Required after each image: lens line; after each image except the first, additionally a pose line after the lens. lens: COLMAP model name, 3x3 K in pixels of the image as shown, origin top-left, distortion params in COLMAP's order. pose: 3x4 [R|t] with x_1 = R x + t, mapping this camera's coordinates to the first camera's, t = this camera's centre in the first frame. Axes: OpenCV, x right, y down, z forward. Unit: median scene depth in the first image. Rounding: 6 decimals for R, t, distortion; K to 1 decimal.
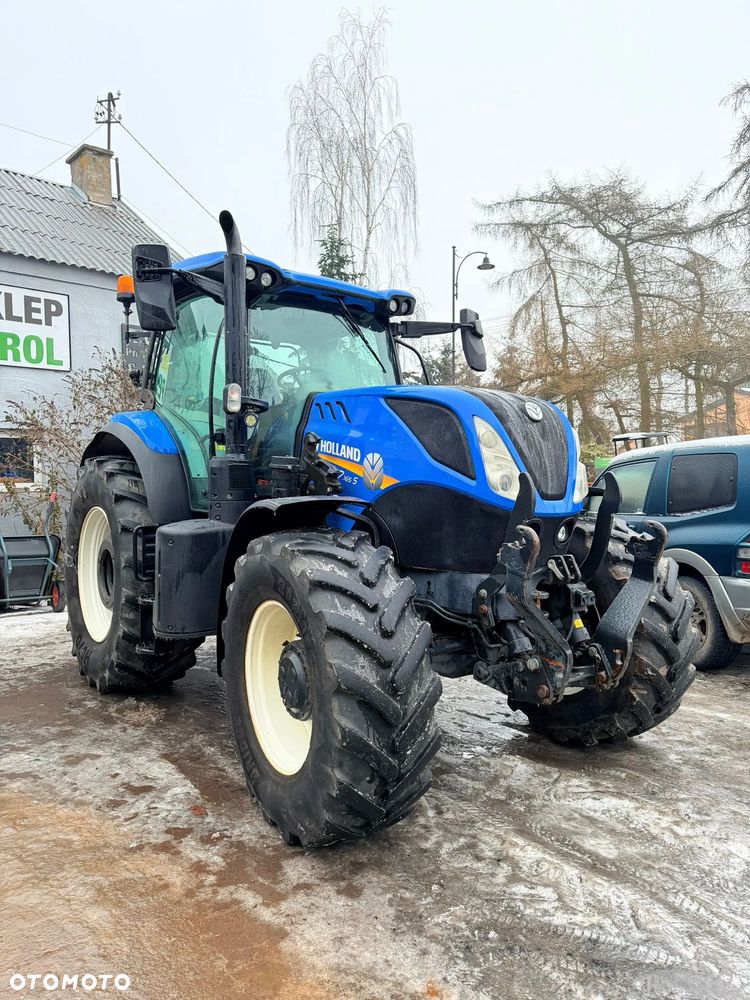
lens RADIAL K [[698.8, 0, 361.6], [0, 698.8, 501.1], [0, 0, 1]] dist [0.018469, -0.036195]
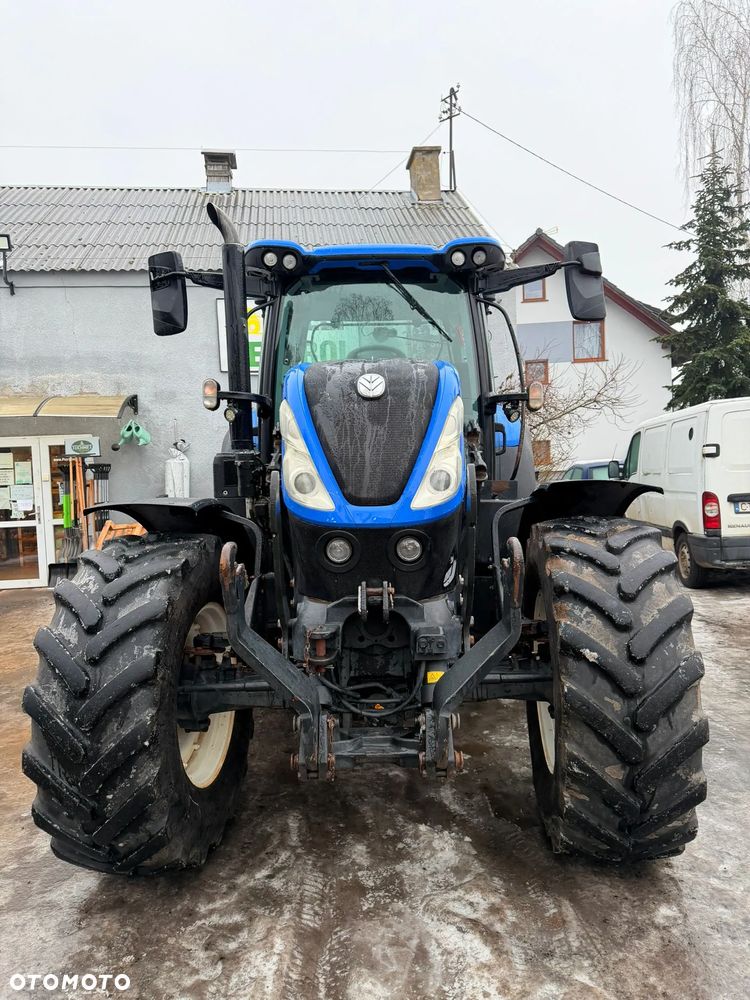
lens RADIAL K [[687.0, 0, 376.1], [0, 687.0, 499.5], [0, 0, 1]] dist [0.015989, -0.017636]
pose [[0.808864, 0.005220, -0.587973, 0.478291], [0.014137, 0.999499, 0.028322, -0.019187], [0.587826, -0.031221, 0.808385, 0.289160]]
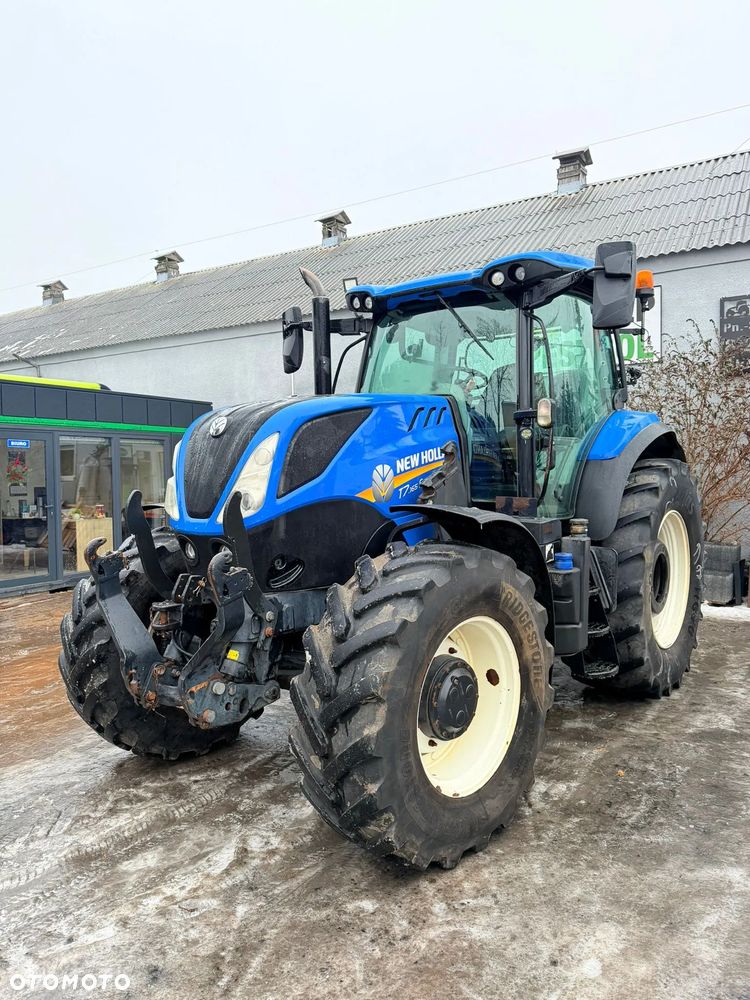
lens RADIAL K [[683.1, 0, 381.1], [0, 683.1, 502.0], [0, 0, 1]] dist [0.045378, -0.059694]
pose [[0.293310, 0.047045, -0.954859, 0.866733], [-0.011191, 0.998889, 0.045776, -0.048245], [0.955952, -0.002740, 0.293510, 0.658432]]
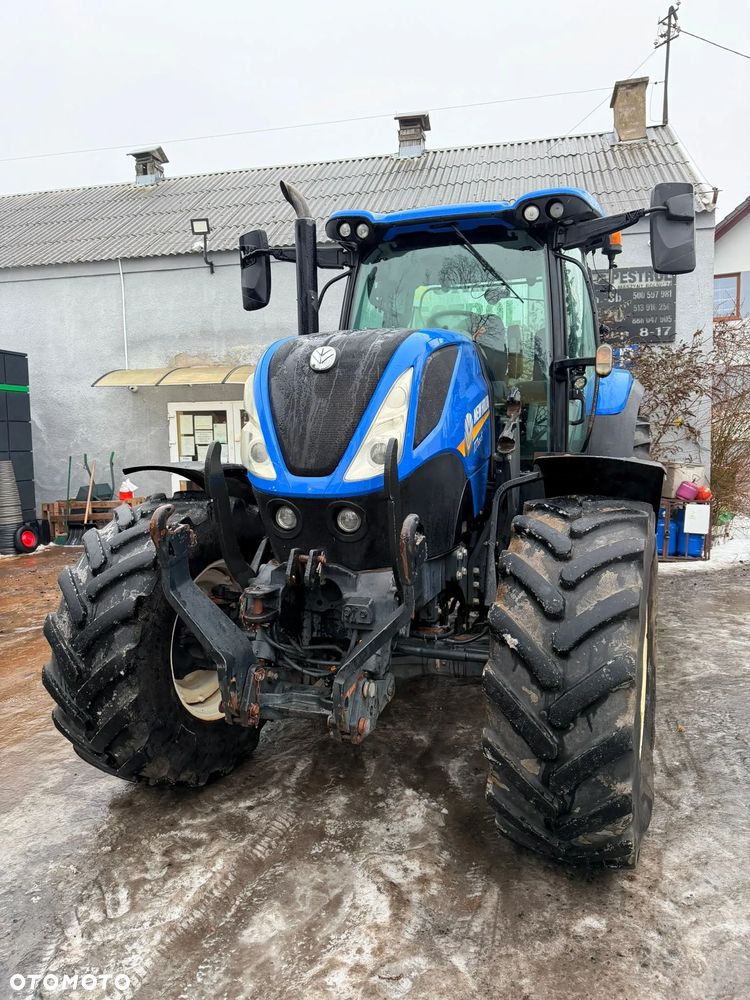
lens RADIAL K [[687.0, 0, 376.1], [0, 687.0, 499.5], [0, 0, 1]] dist [0.015989, -0.017636]
pose [[0.575853, 0.071260, -0.814442, 0.631408], [-0.008647, 0.996669, 0.081090, -0.025022], [0.817508, -0.039653, 0.574551, 0.431440]]
